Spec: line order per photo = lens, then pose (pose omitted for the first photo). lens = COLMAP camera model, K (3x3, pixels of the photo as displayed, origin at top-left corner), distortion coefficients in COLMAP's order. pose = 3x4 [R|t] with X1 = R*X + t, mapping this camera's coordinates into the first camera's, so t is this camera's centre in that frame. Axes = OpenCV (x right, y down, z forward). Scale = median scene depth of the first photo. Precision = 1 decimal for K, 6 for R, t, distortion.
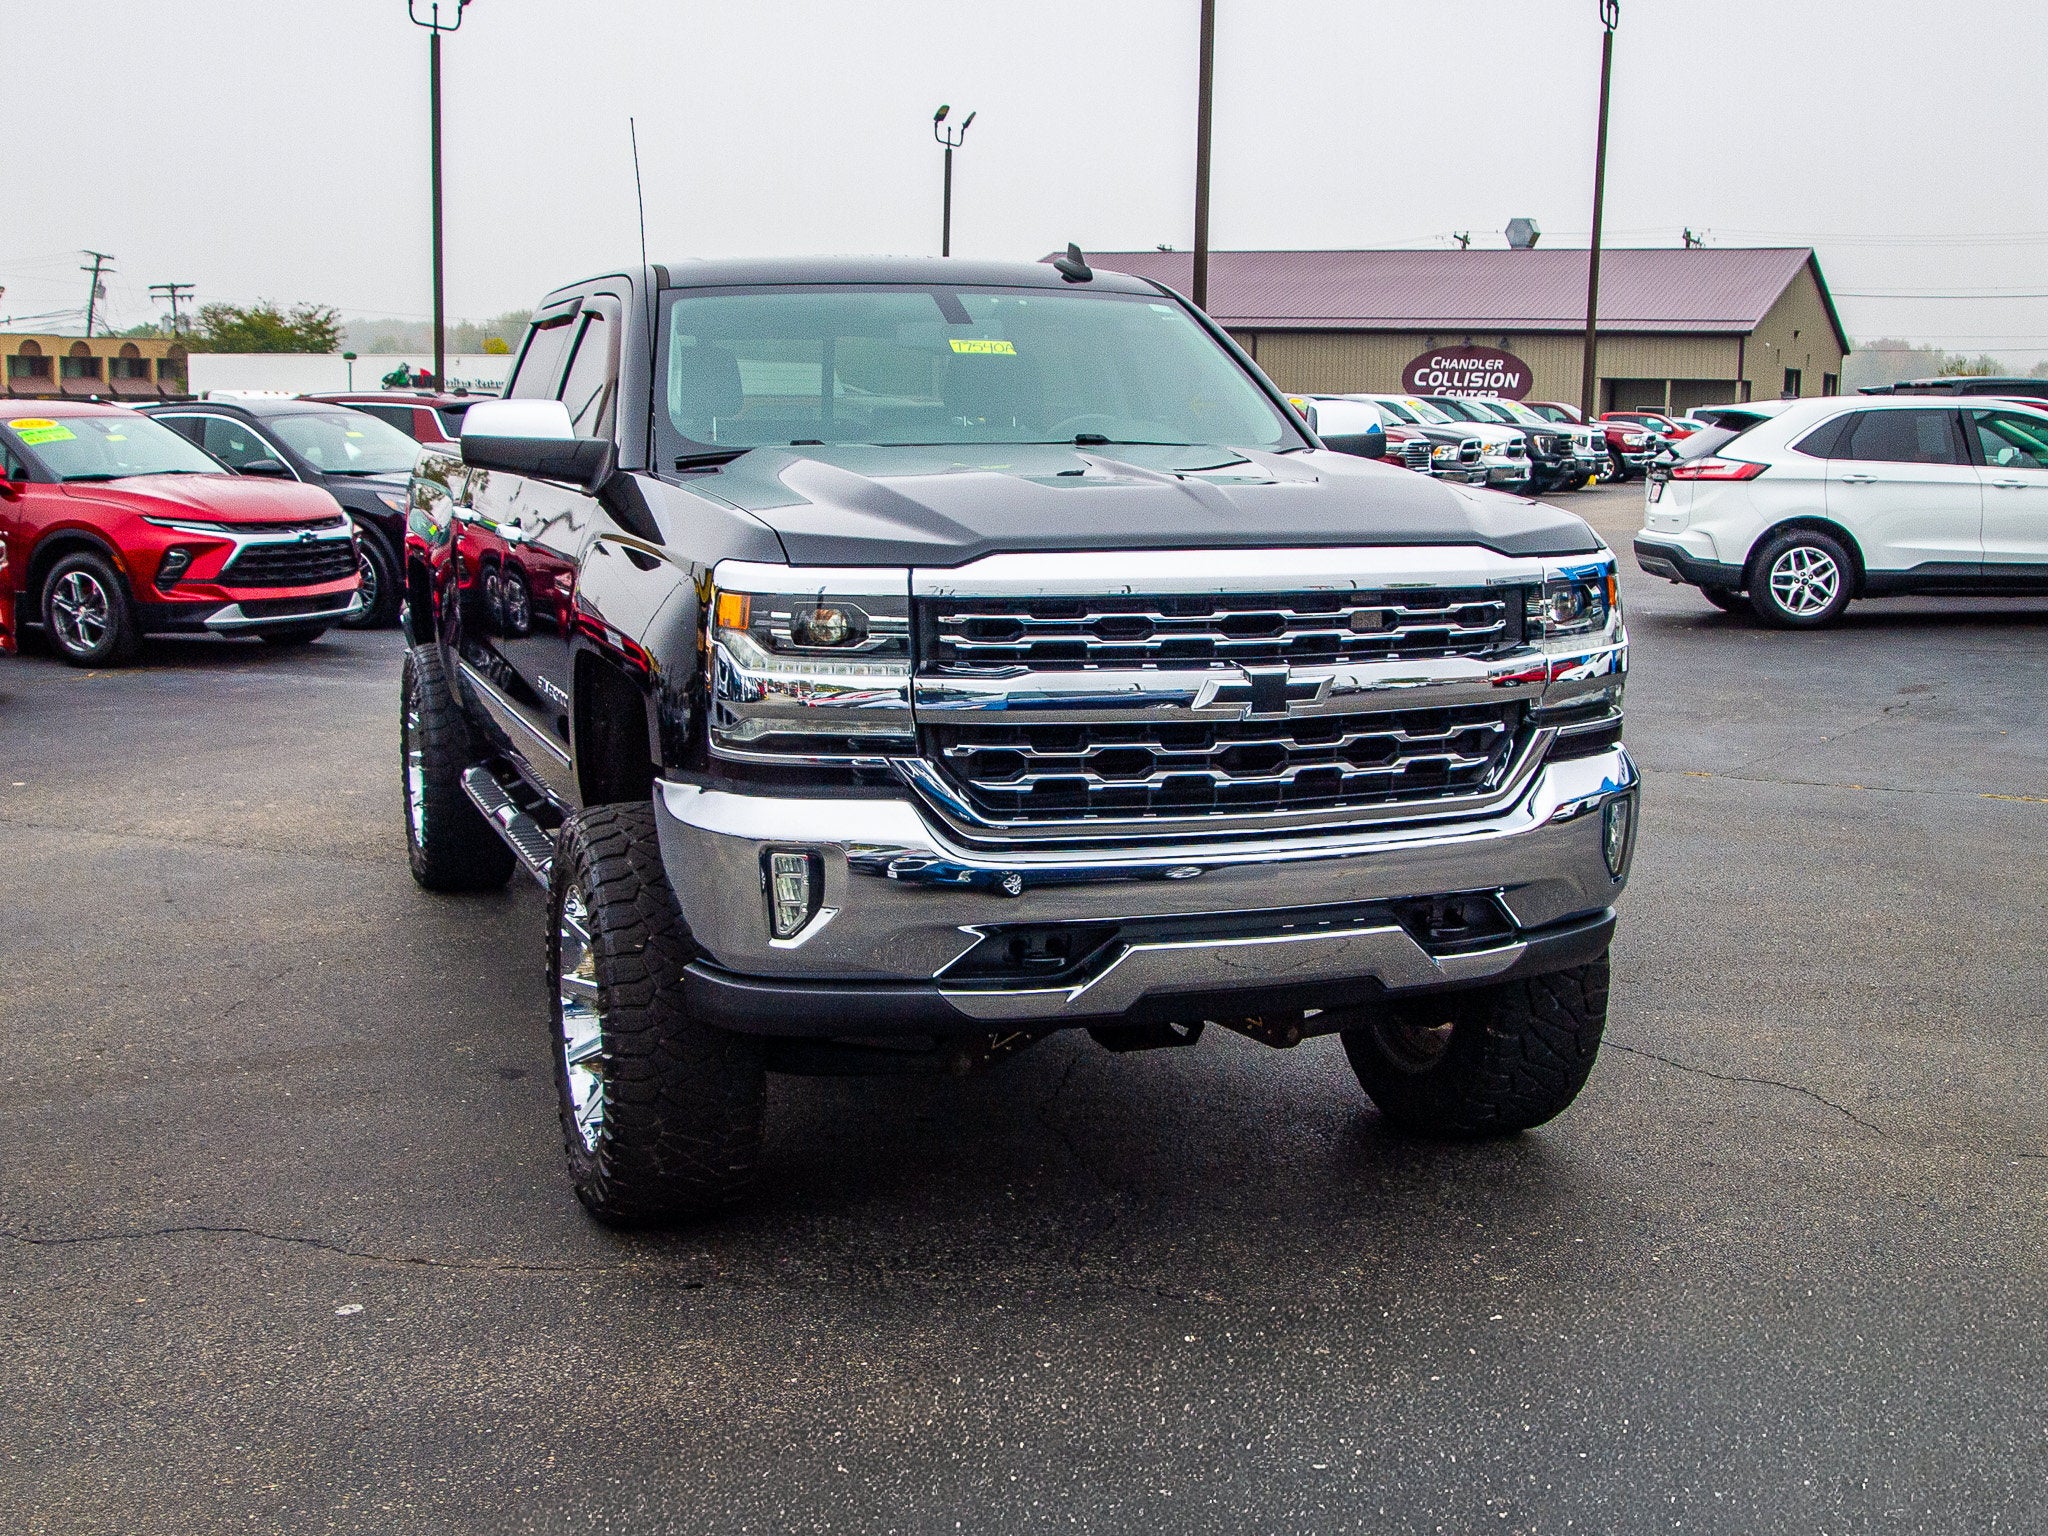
lens RADIAL K [[2604.1, 0, 1024.0], [0, 2604.1, 828.9], [0, 0, 1]] dist [-0.062507, -0.015691]
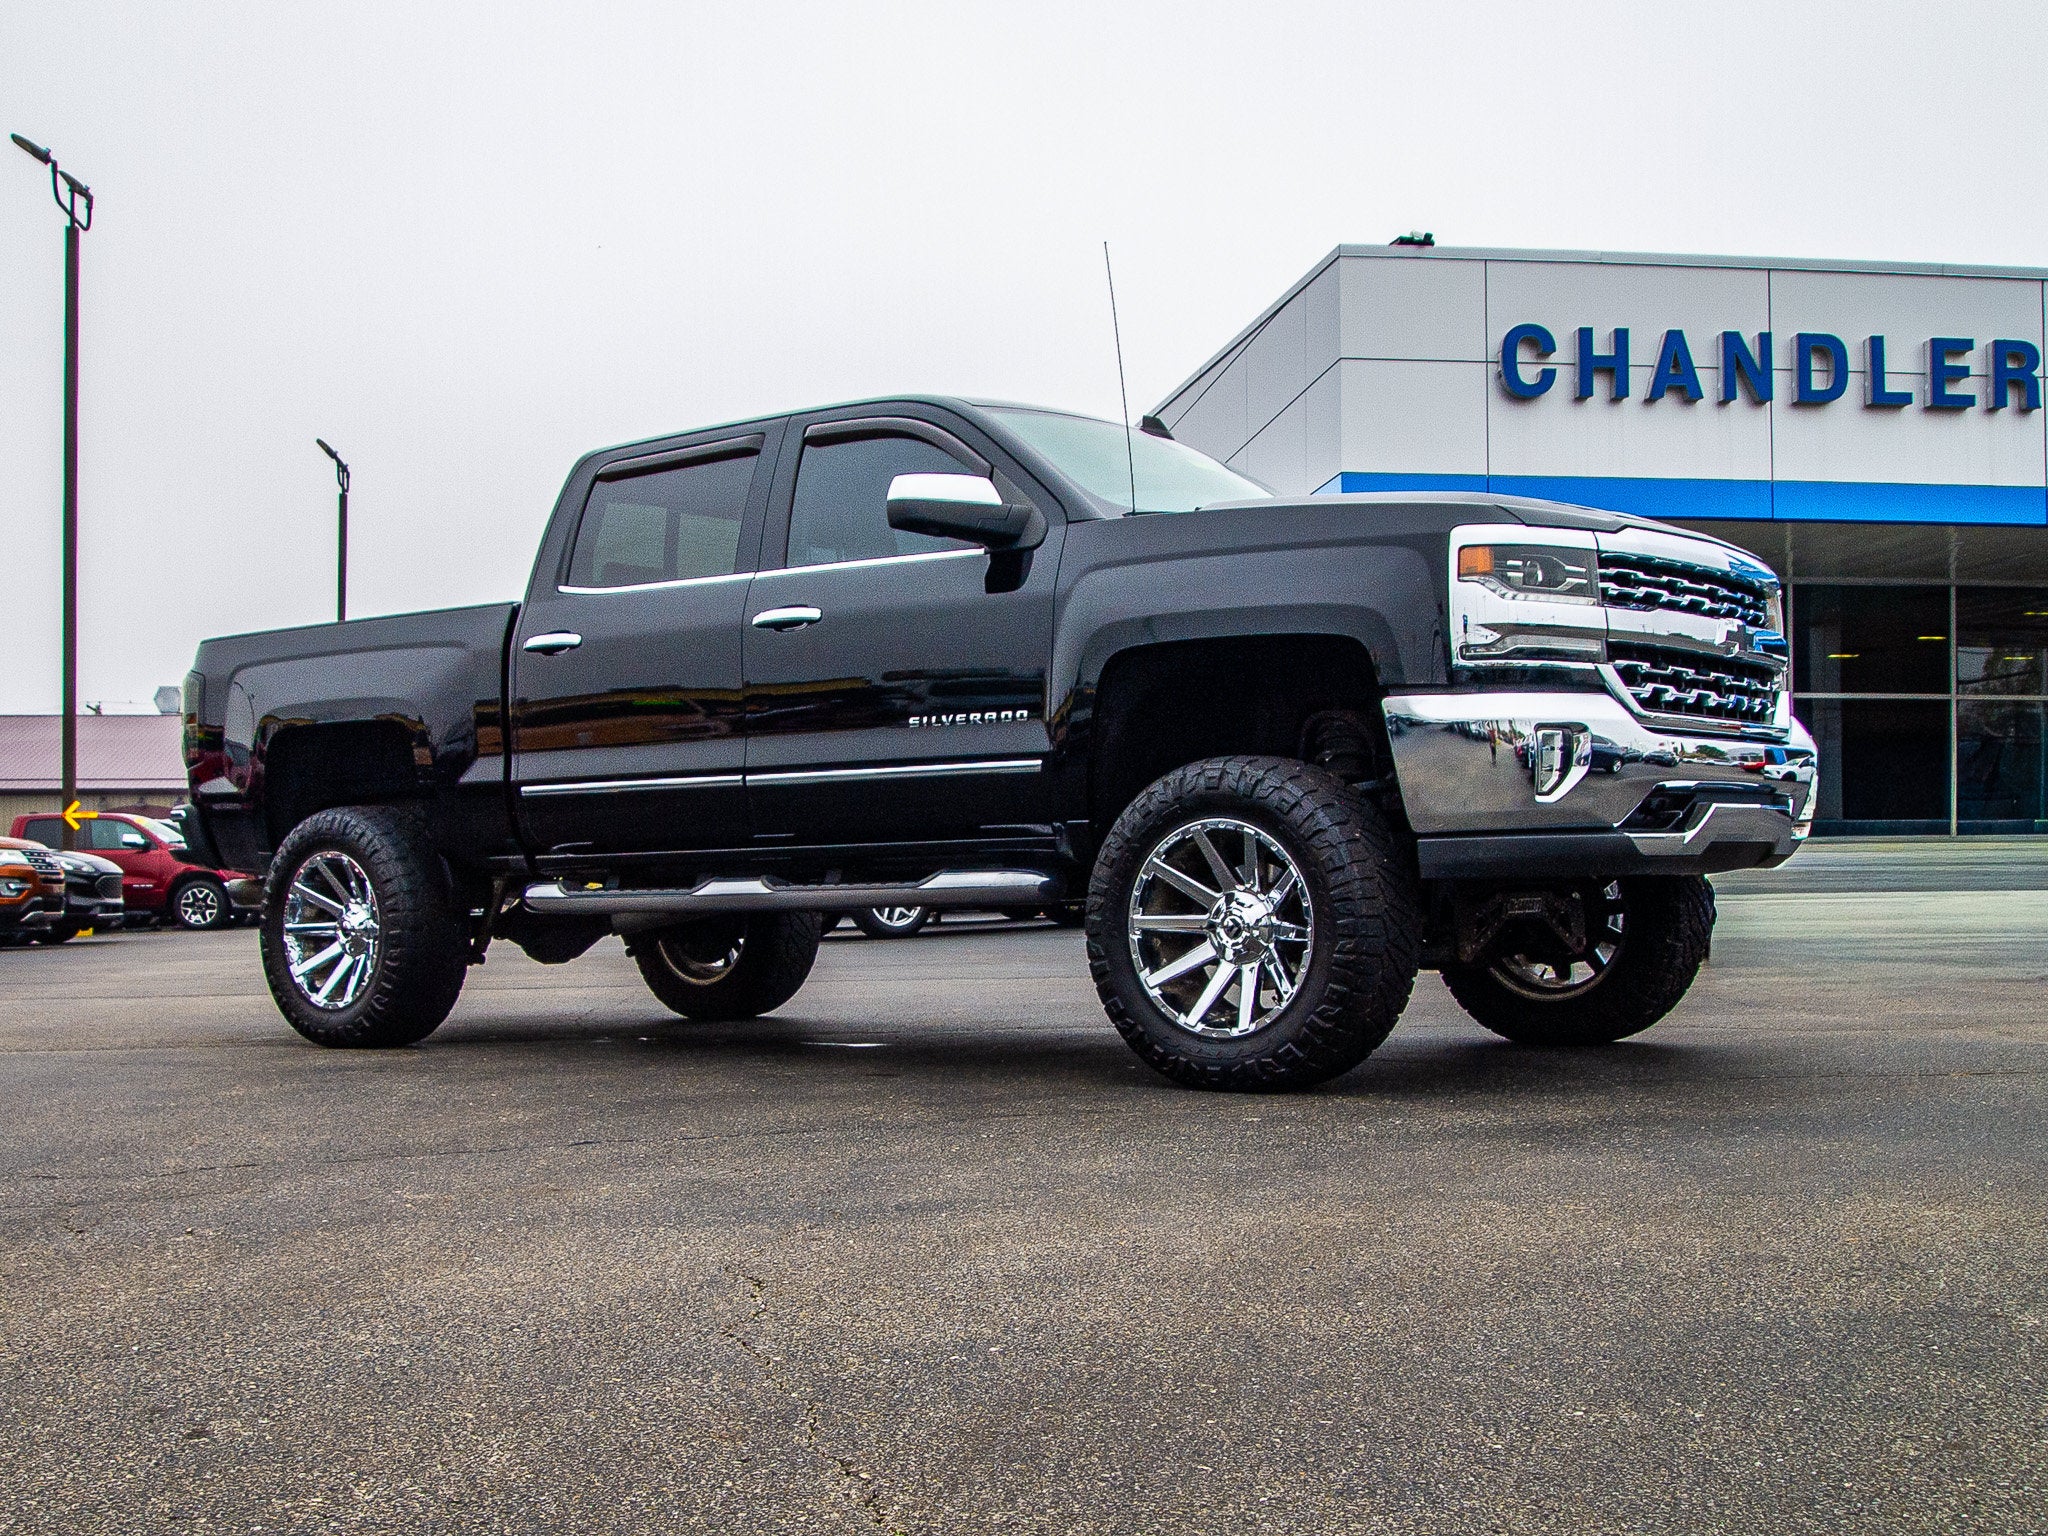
lens RADIAL K [[2604.1, 0, 1024.0], [0, 2604.1, 828.9], [0, 0, 1]] dist [-0.062507, -0.015691]
pose [[0.822568, -0.006263, 0.568632, -1.073925], [0.120303, 0.979224, -0.163243, 0.245008], [-0.555795, 0.202687, 0.806232, 0.067655]]
